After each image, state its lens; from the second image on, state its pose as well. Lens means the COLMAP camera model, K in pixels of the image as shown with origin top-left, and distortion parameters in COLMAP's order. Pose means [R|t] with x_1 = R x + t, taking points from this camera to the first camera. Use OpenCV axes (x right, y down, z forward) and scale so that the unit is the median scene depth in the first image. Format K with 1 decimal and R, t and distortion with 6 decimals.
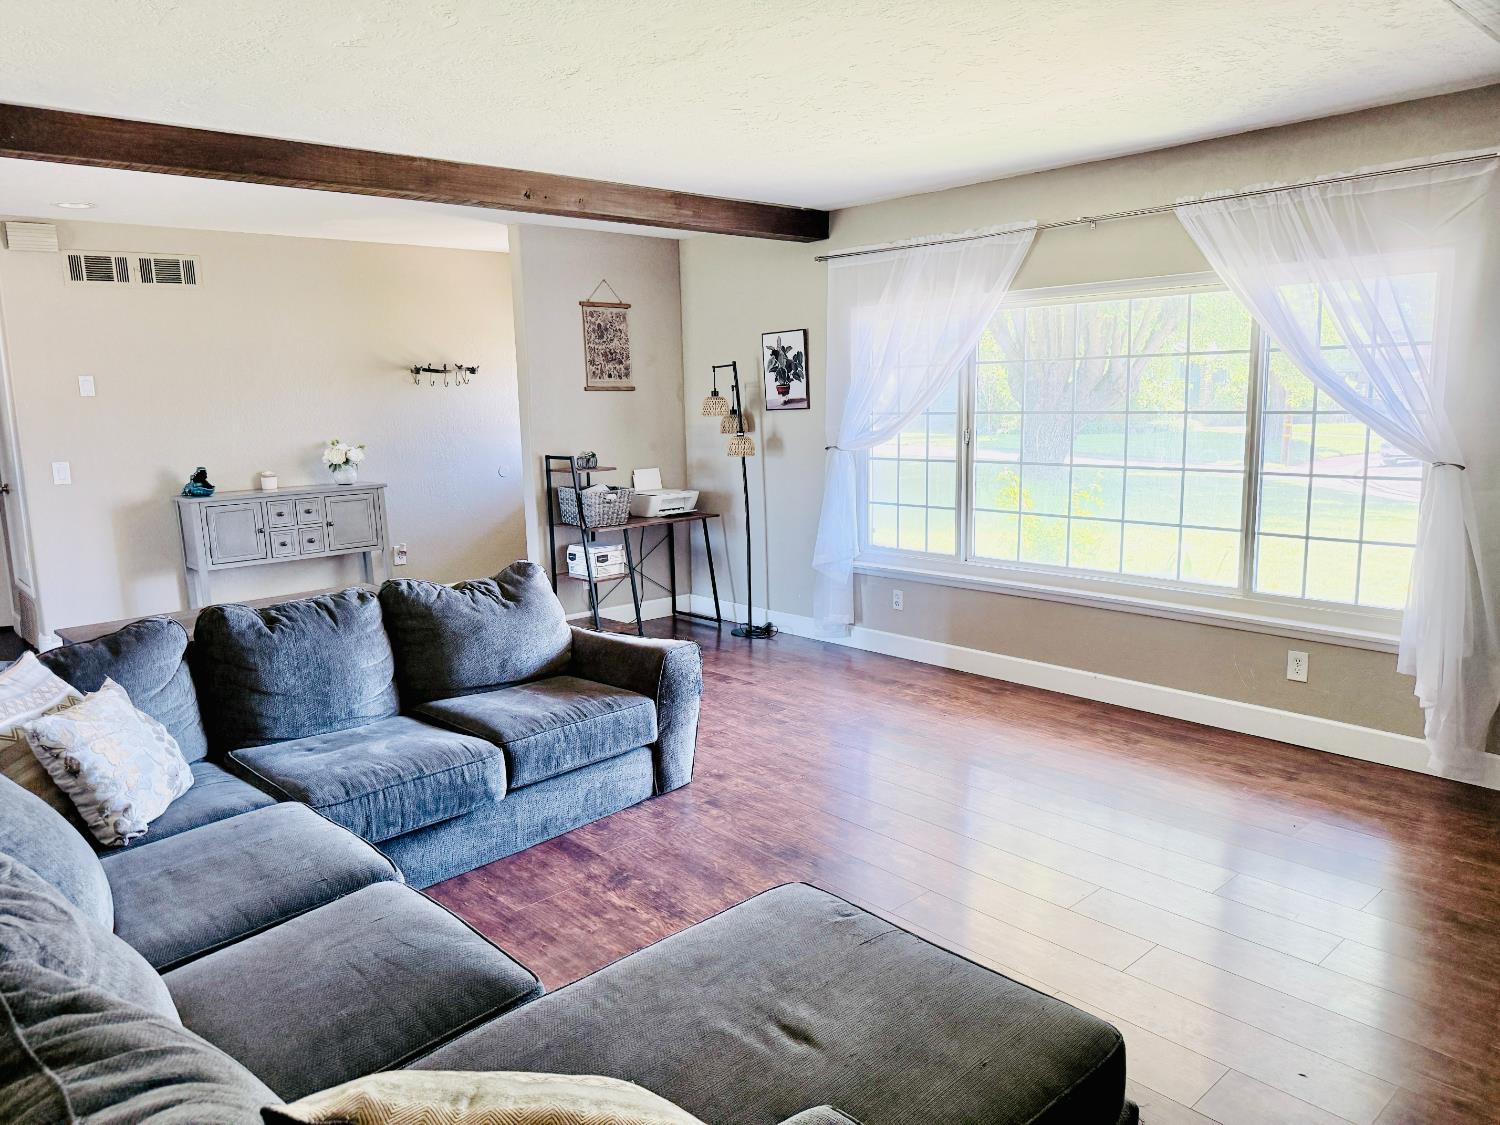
lens RADIAL K [[1046.8, 0, 750.0], [0, 1046.8, 562.5], [0, 0, 1]] dist [0.007633, -0.001069]
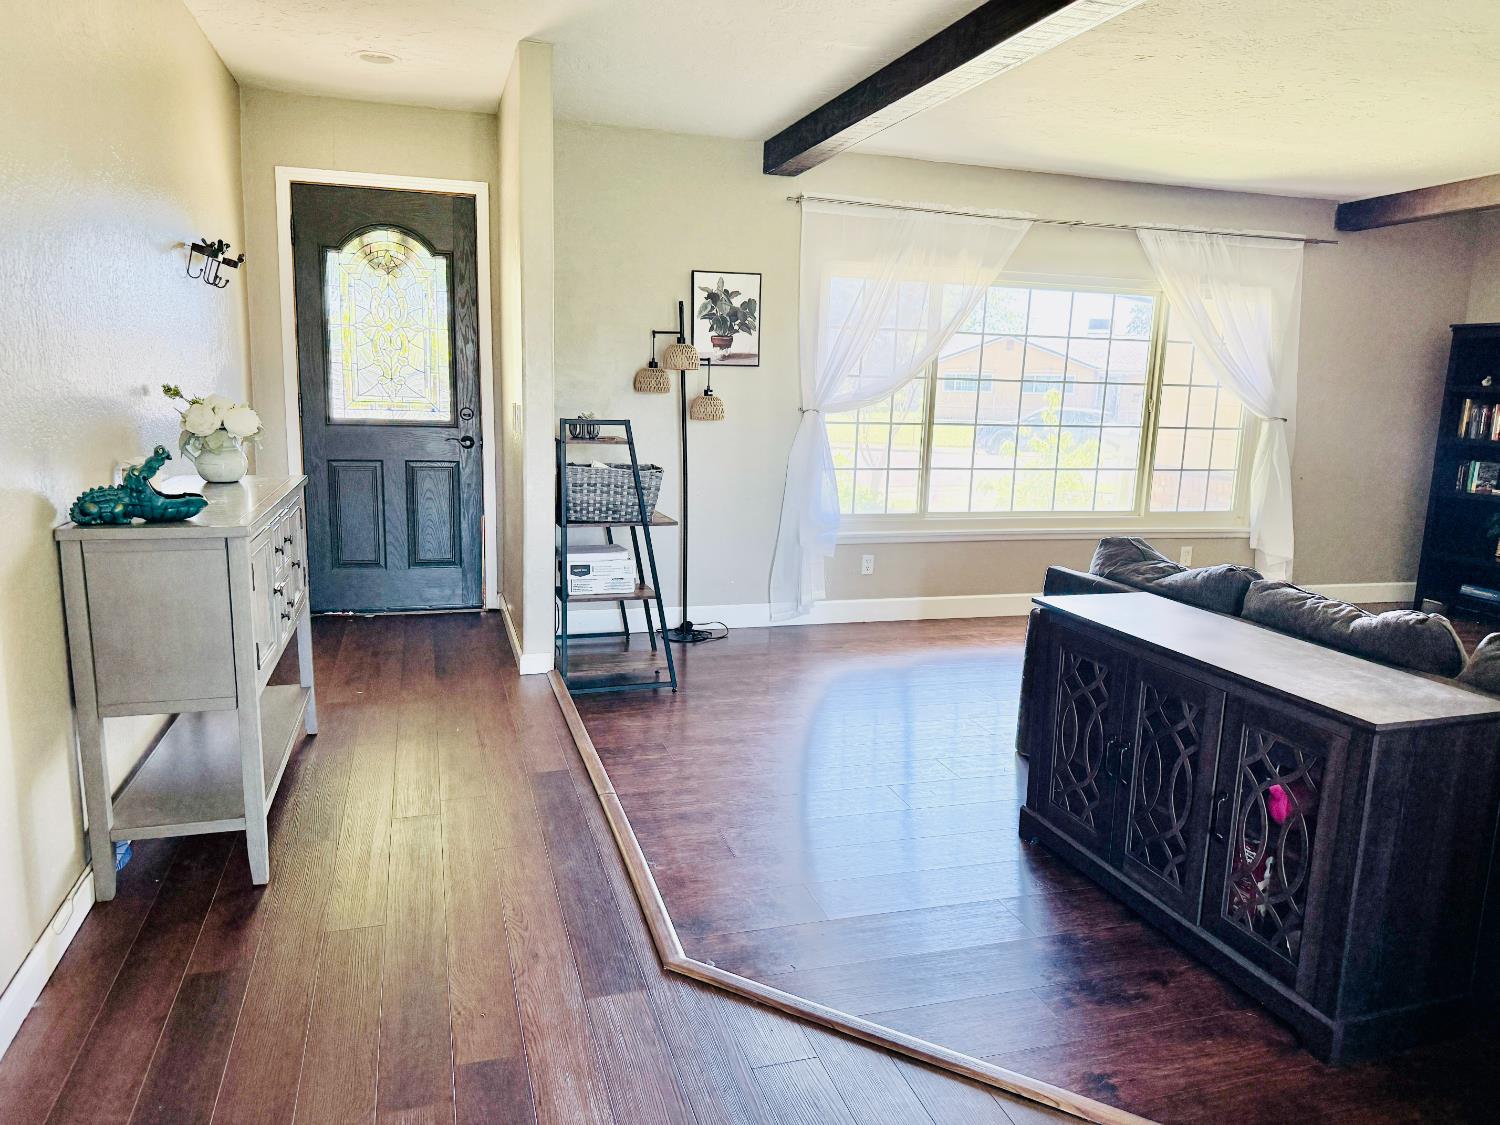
lens RADIAL K [[1046.8, 0, 750.0], [0, 1046.8, 562.5], [0, 0, 1]] dist [0.007633, -0.001069]
pose [[0.419895, -0.121940, 0.899344, -0.755420], [0.105916, 0.990746, 0.084882, -0.059225], [-0.901371, 0.059613, 0.428924, 0.641445]]
